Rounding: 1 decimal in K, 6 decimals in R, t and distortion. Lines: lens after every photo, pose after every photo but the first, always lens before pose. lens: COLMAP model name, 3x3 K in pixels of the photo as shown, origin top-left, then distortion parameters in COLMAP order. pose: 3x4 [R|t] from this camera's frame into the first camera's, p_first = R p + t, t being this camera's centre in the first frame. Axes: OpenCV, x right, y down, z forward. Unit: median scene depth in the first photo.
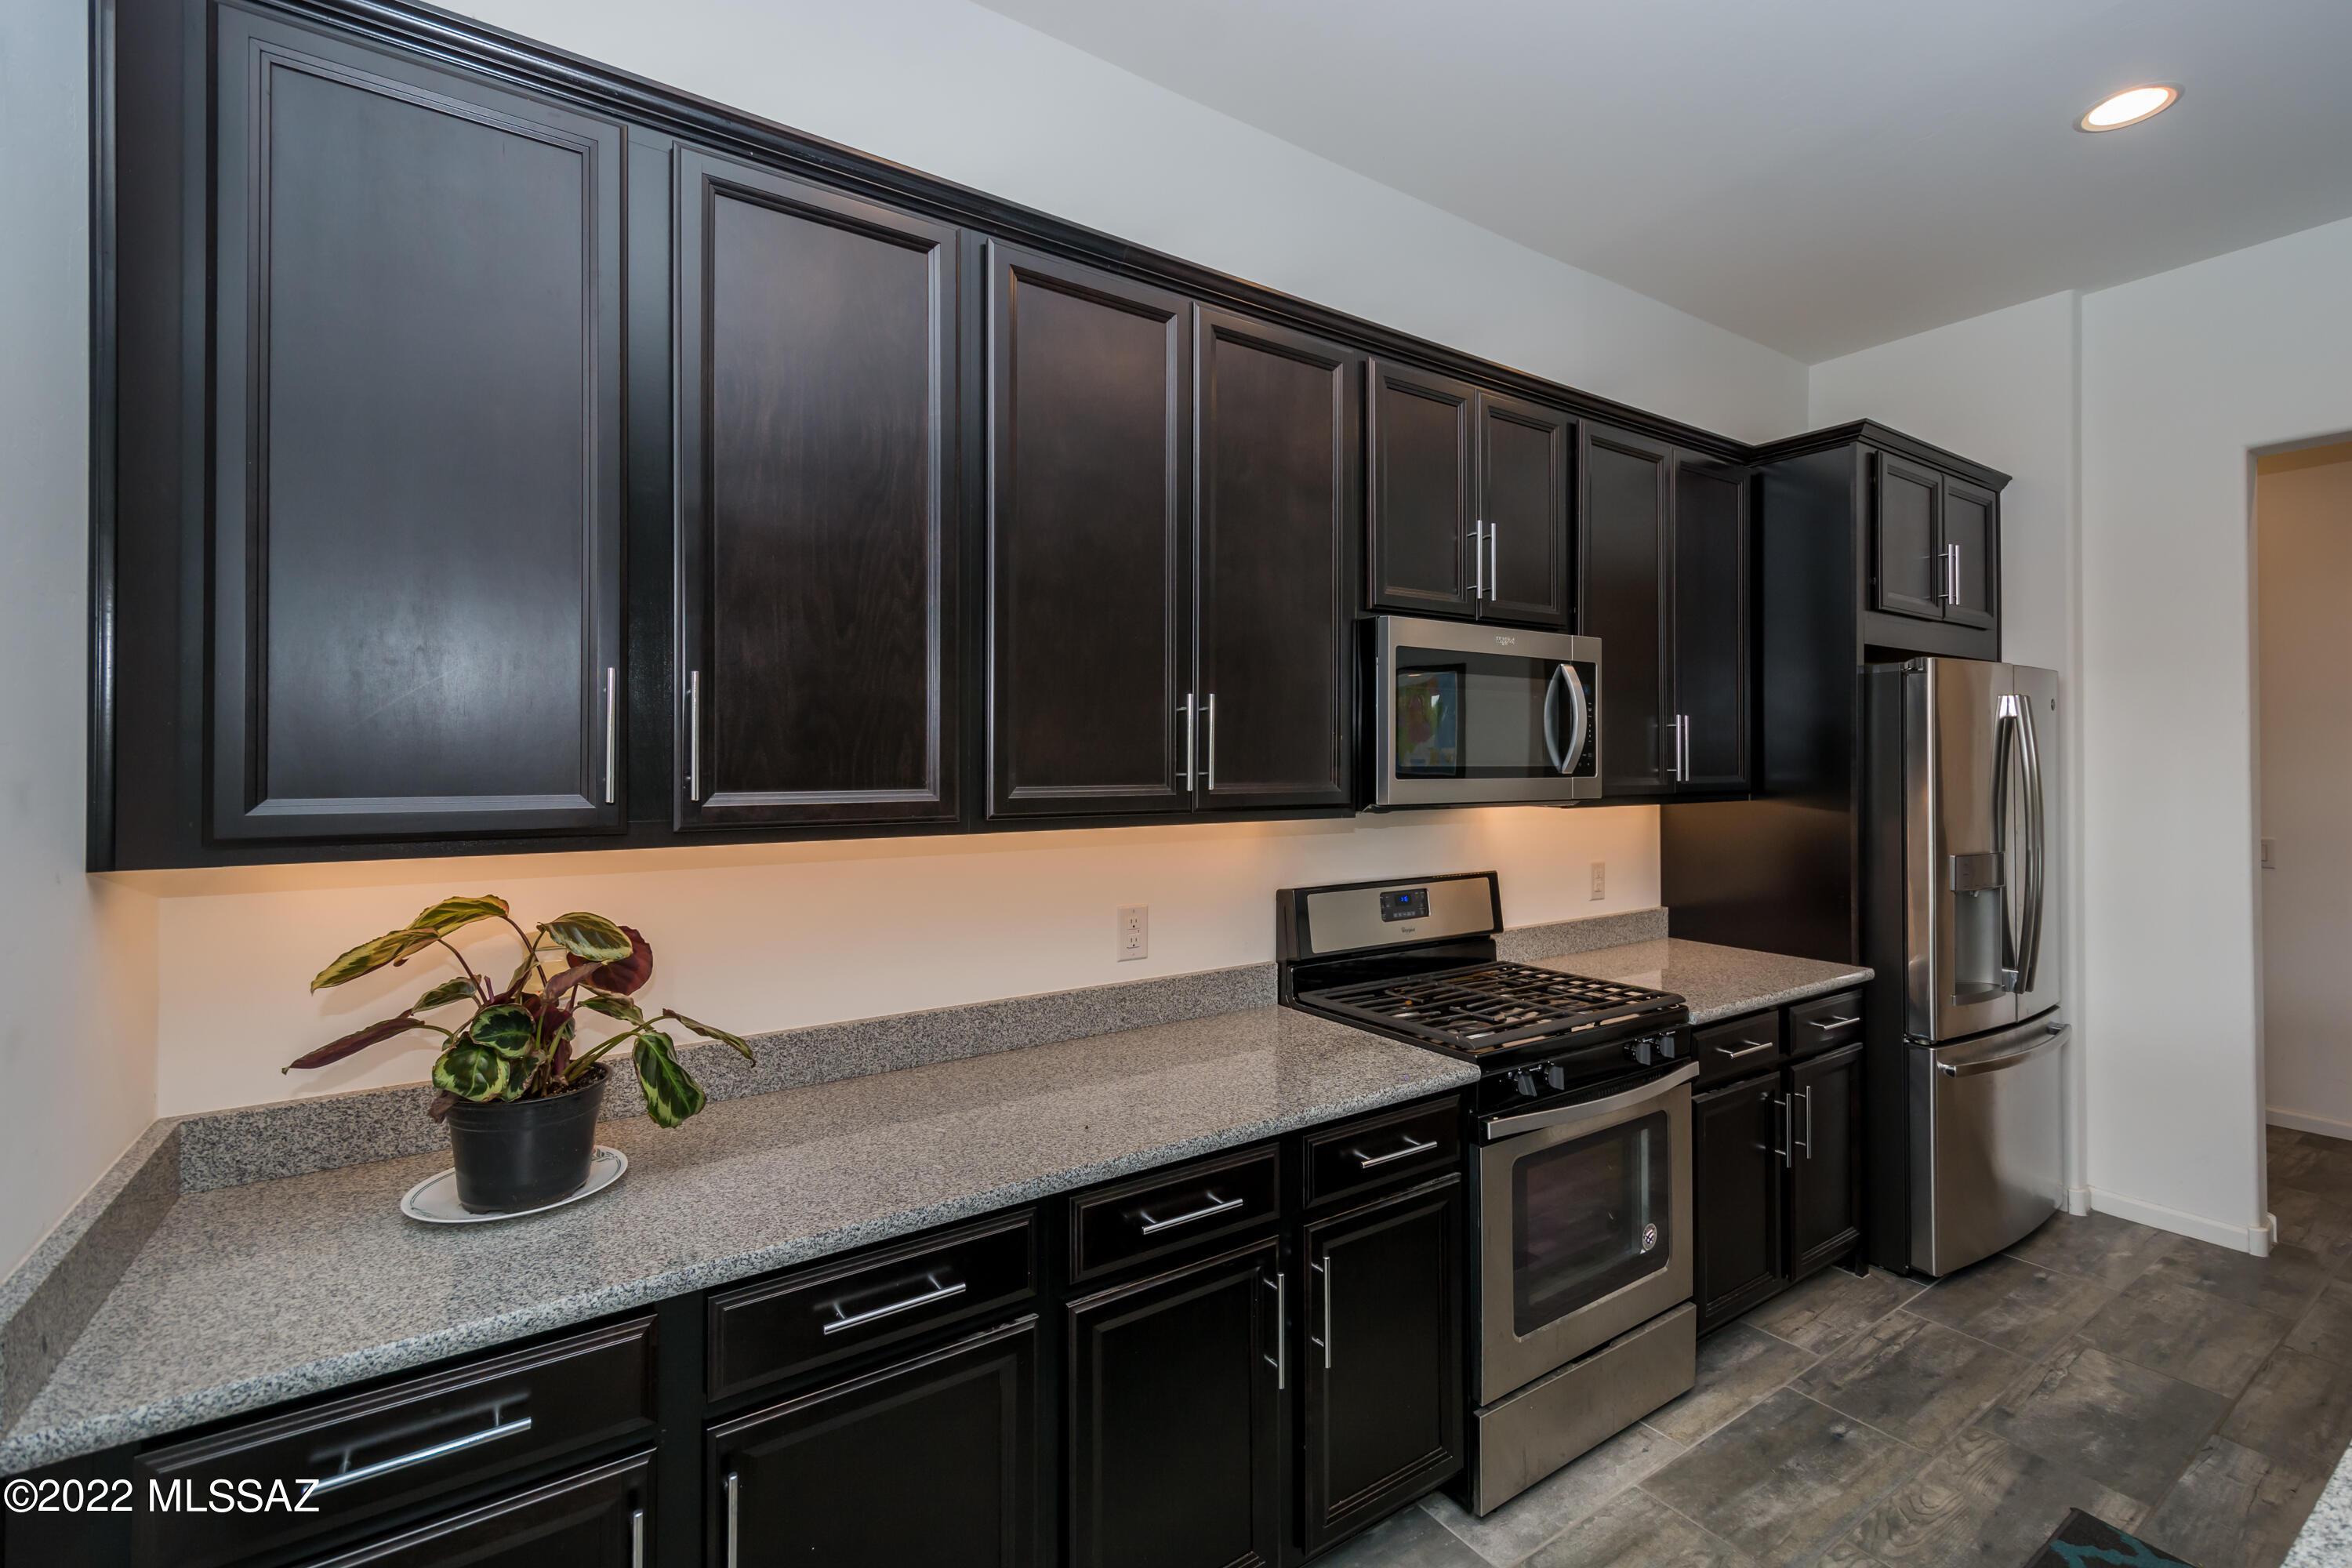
lens RADIAL K [[1037.8, 0, 1187.4], [0, 1037.8, 749.8], [0, 0, 1]] dist [0.001942, 0.000155]
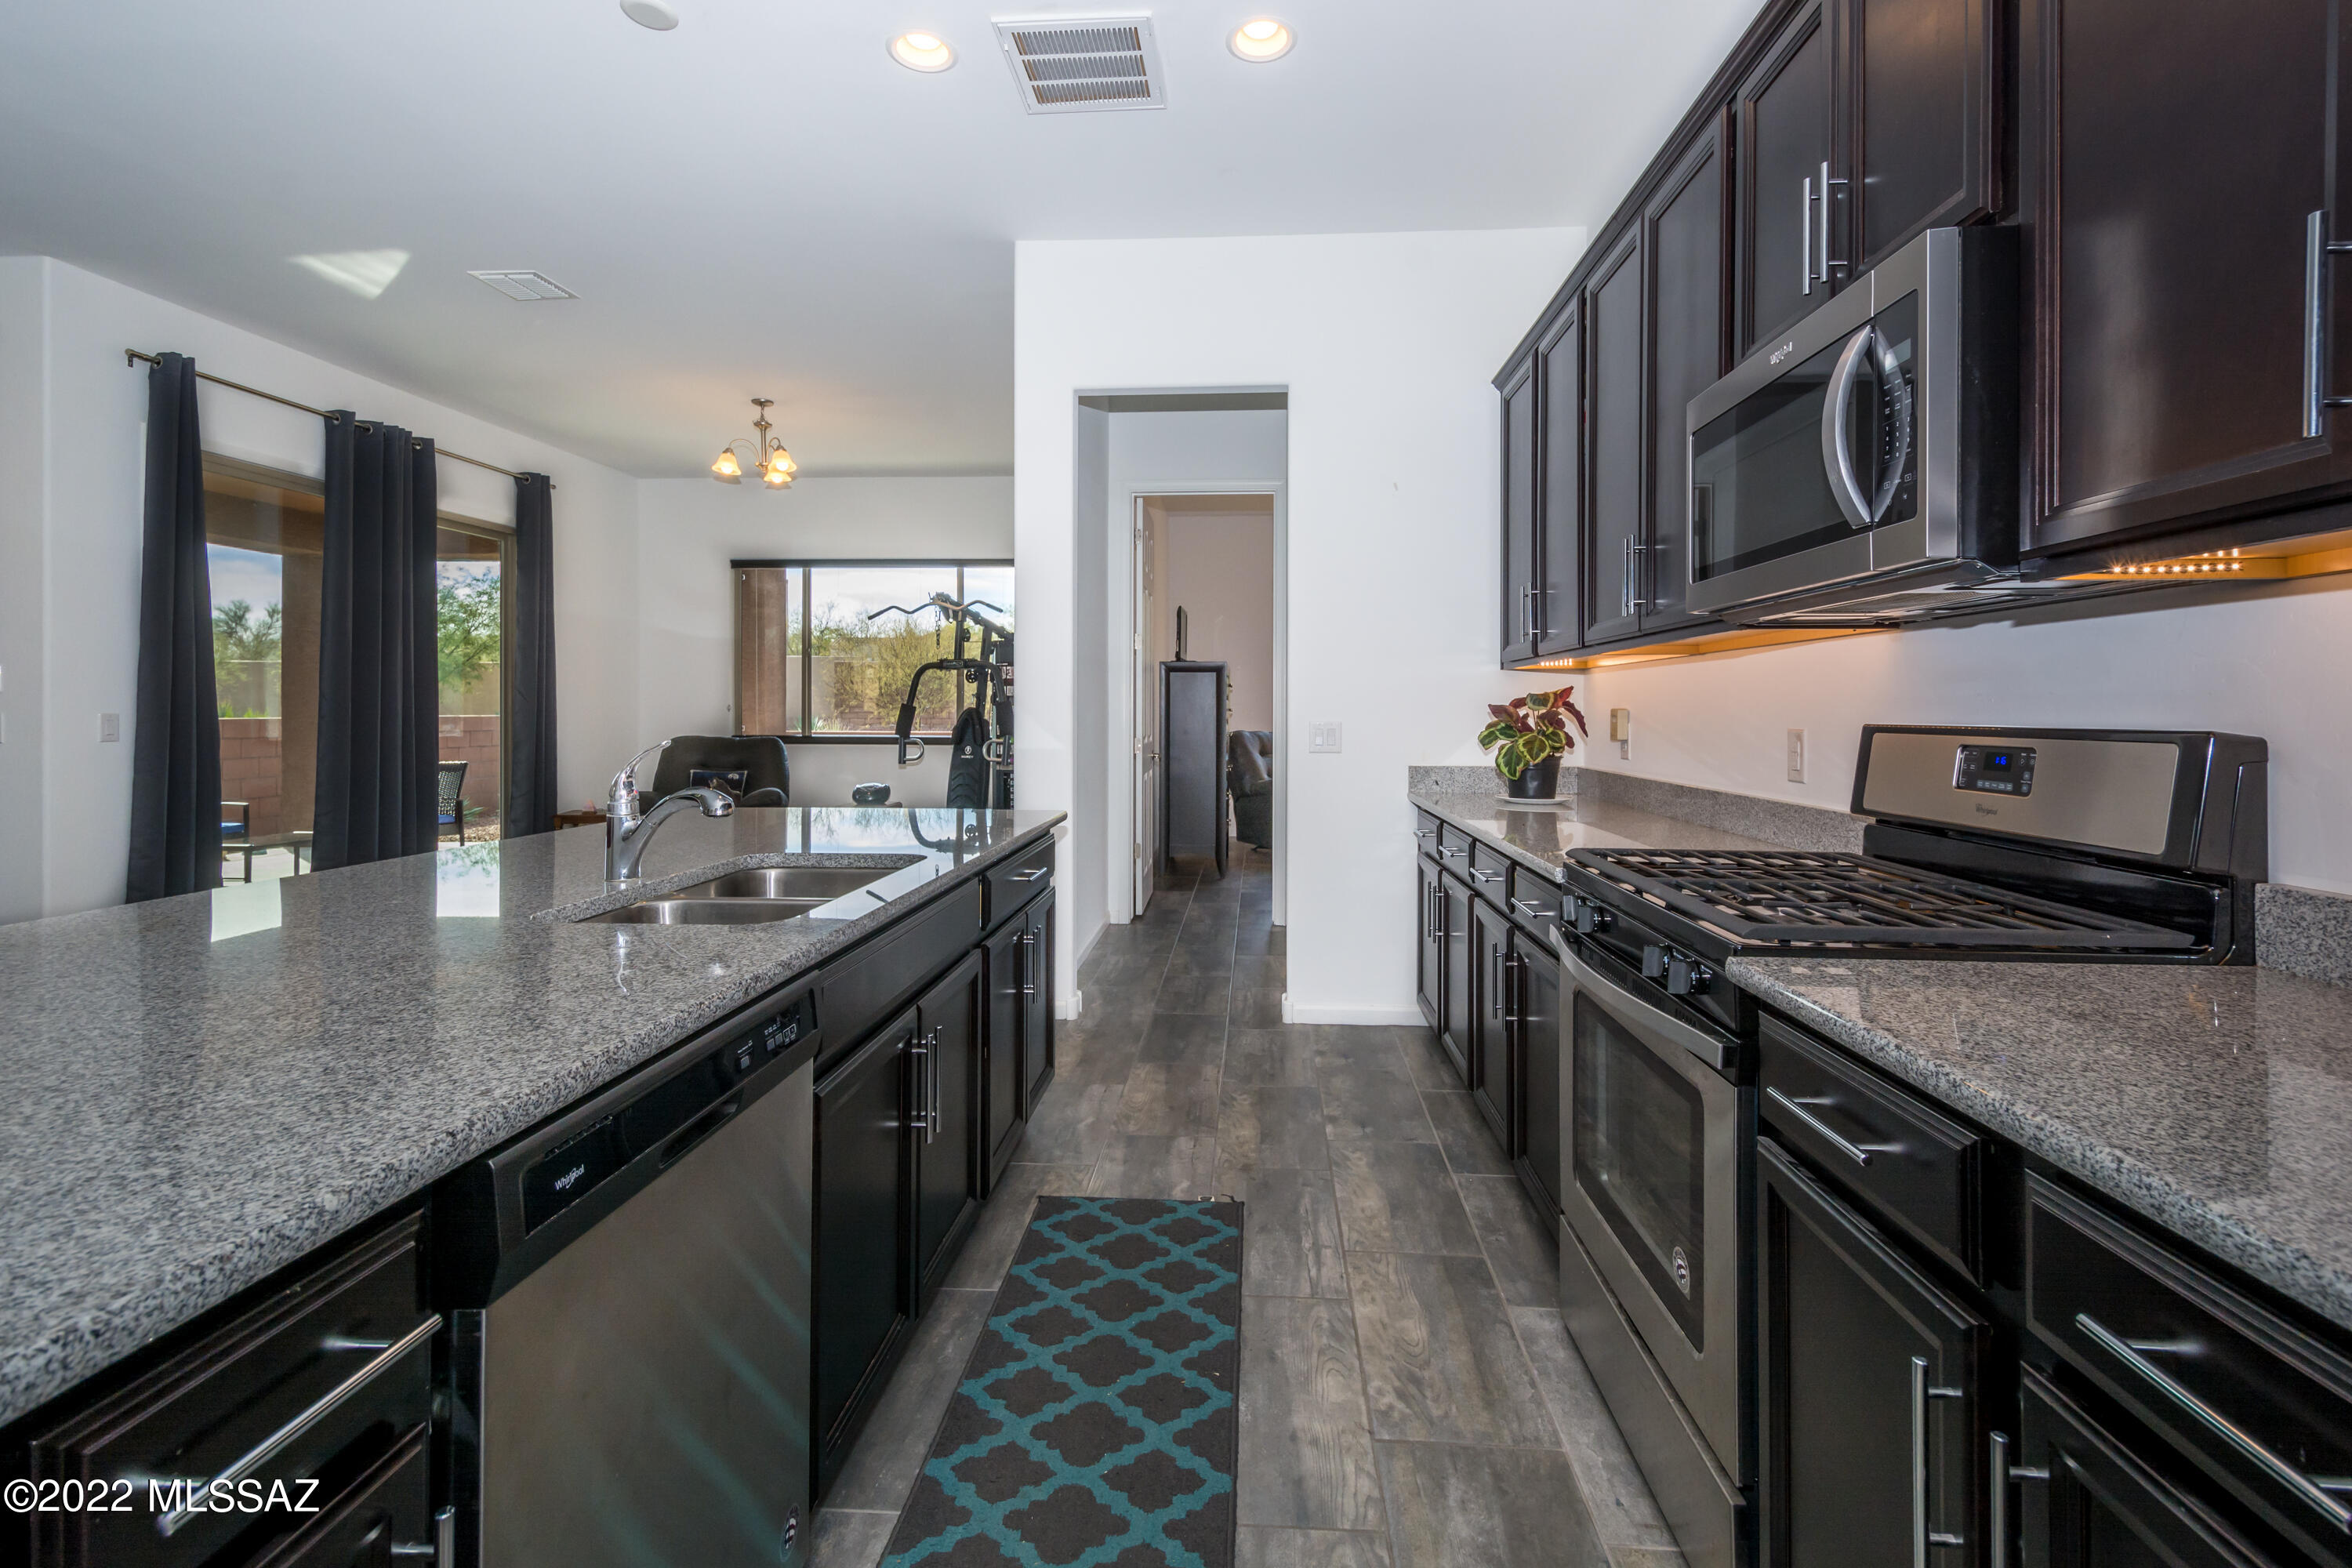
lens RADIAL K [[1057.2, 0, 1187.2], [0, 1057.2, 712.0], [0, 0, 1]] dist [0.018817, -0.009207]
pose [[-0.613152, -0.002542, -0.789961, 1.191170], [0.002448, 0.999984, -0.005118, 0.143023], [0.789961, -0.005072, -0.613136, 1.216938]]
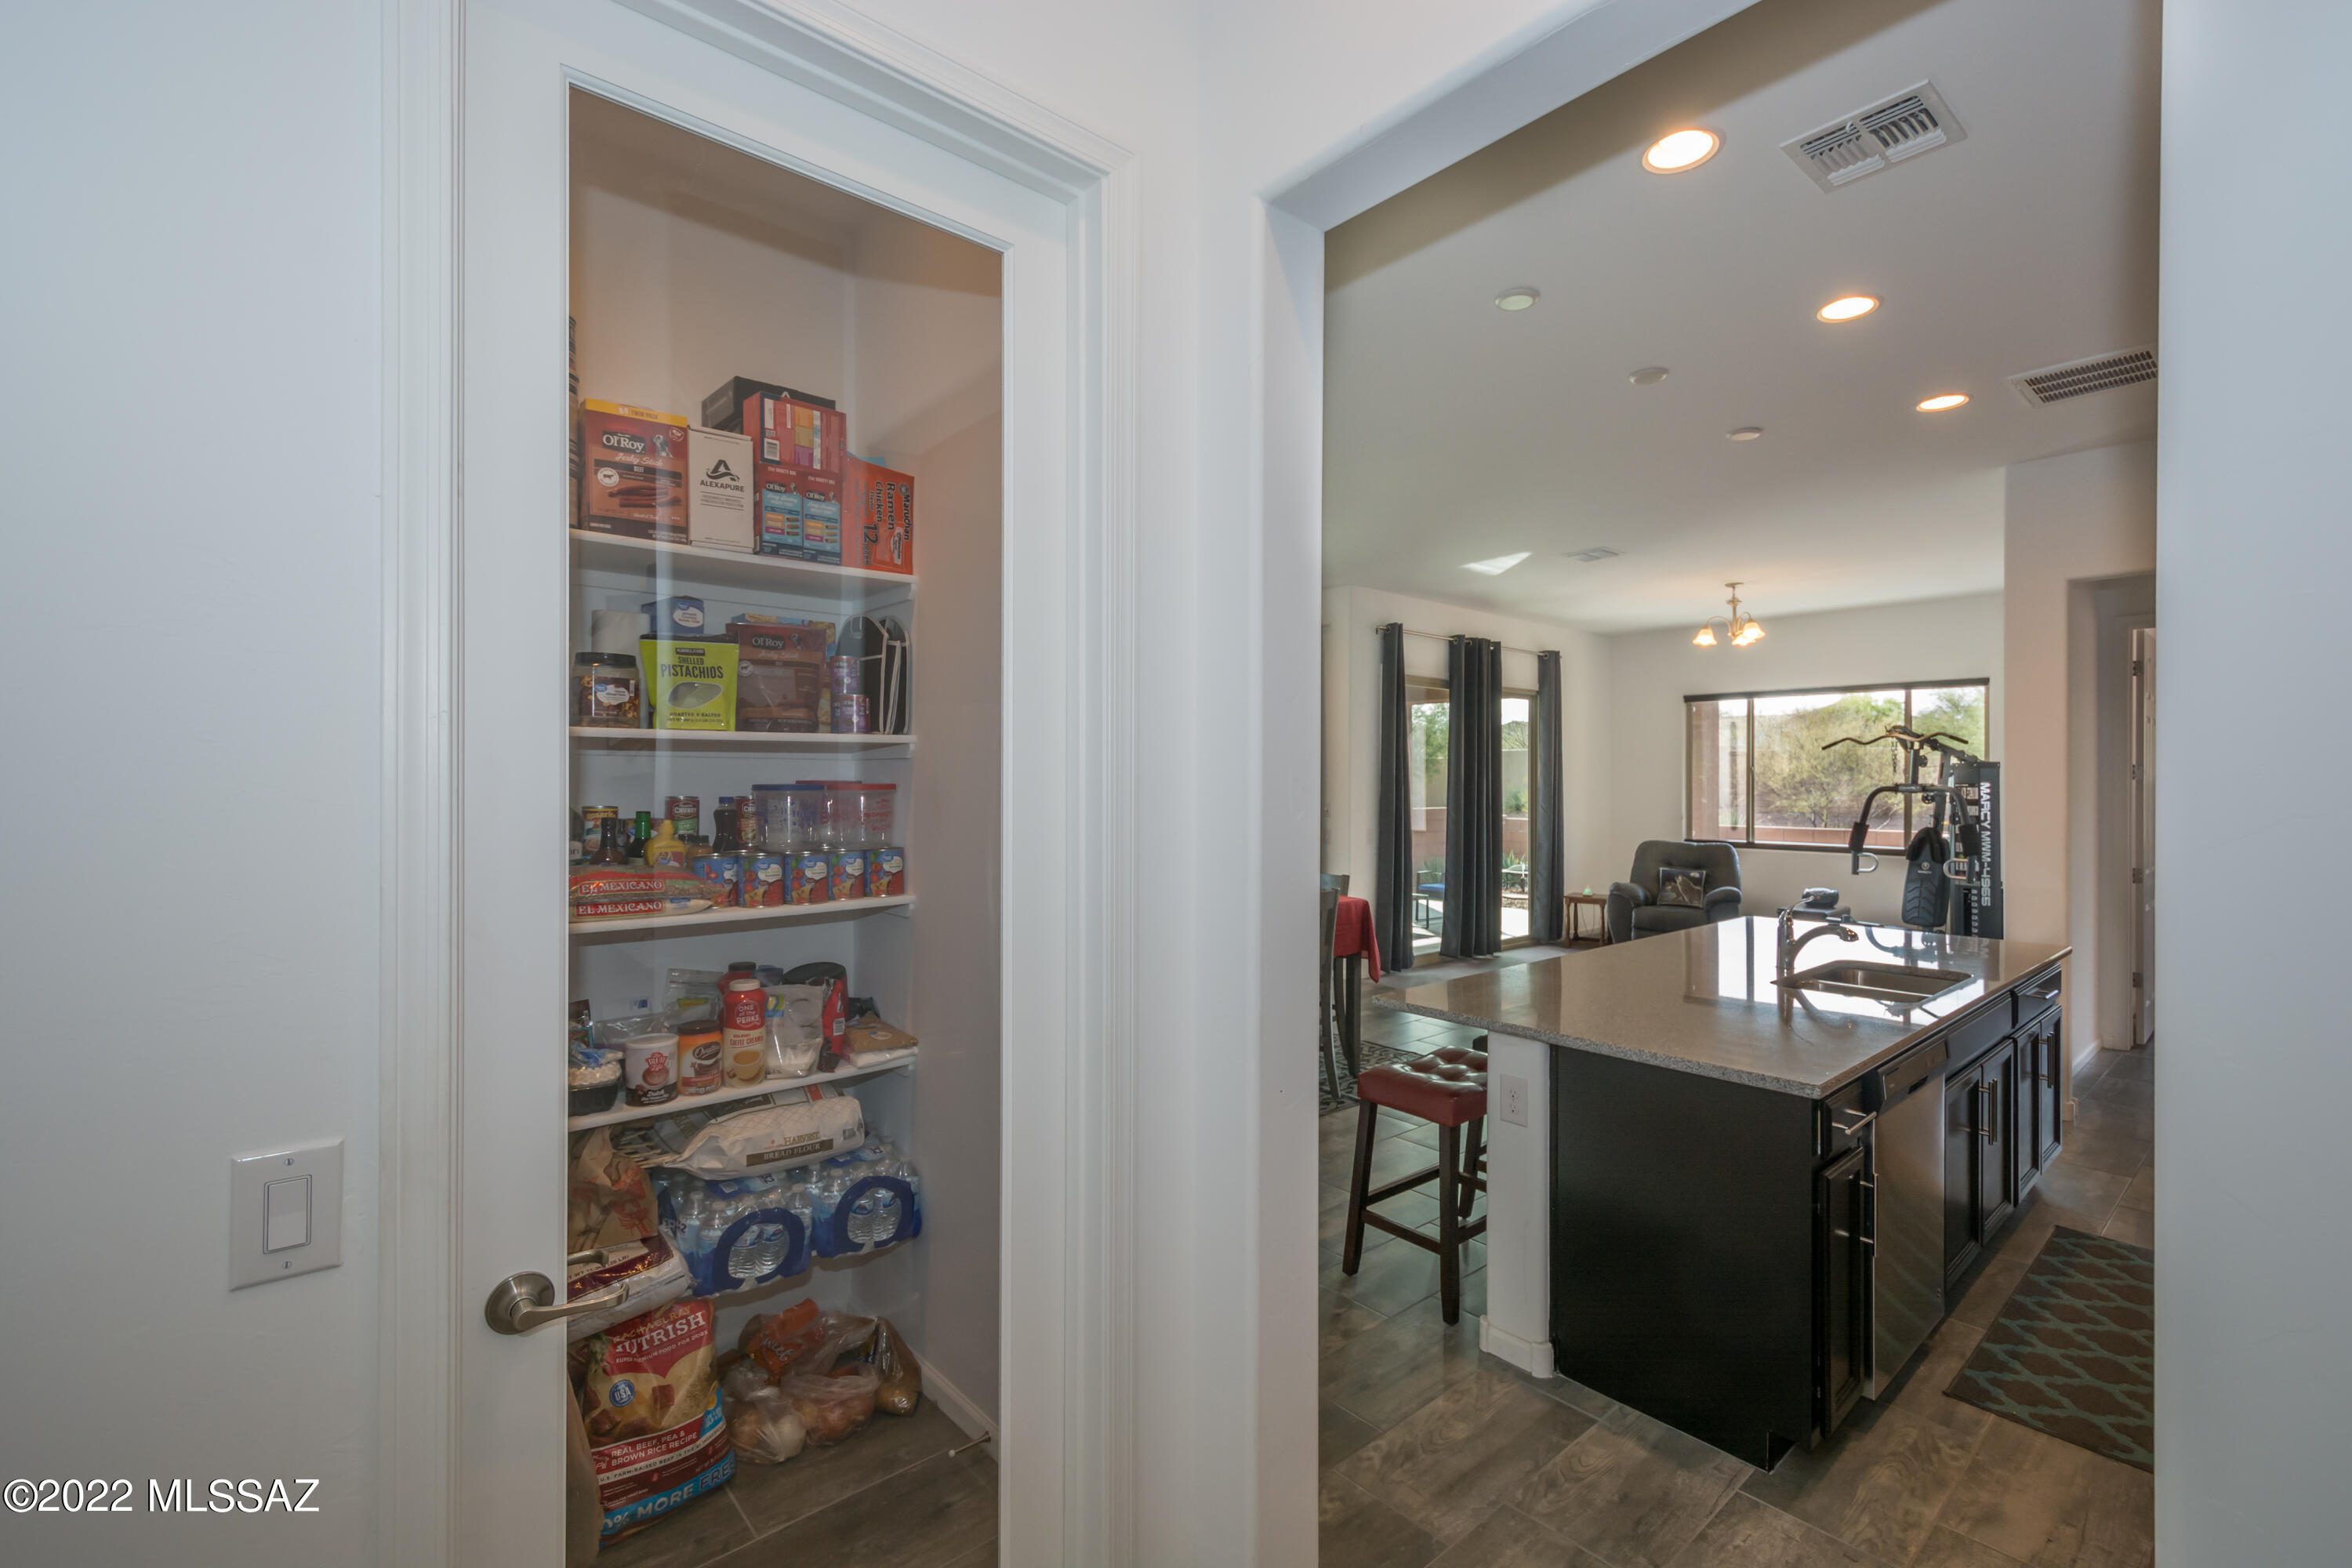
lens RADIAL K [[1016.5, 0, 1197.8], [0, 1016.5, 783.6], [0, 0, 1]] dist [-0.000398, -0.000083]
pose [[-0.991826, -0.005485, -0.127482, 1.880207], [-0.004438, 0.999954, -0.008489, 0.009091], [0.127523, -0.007853, -0.991805, 1.757082]]
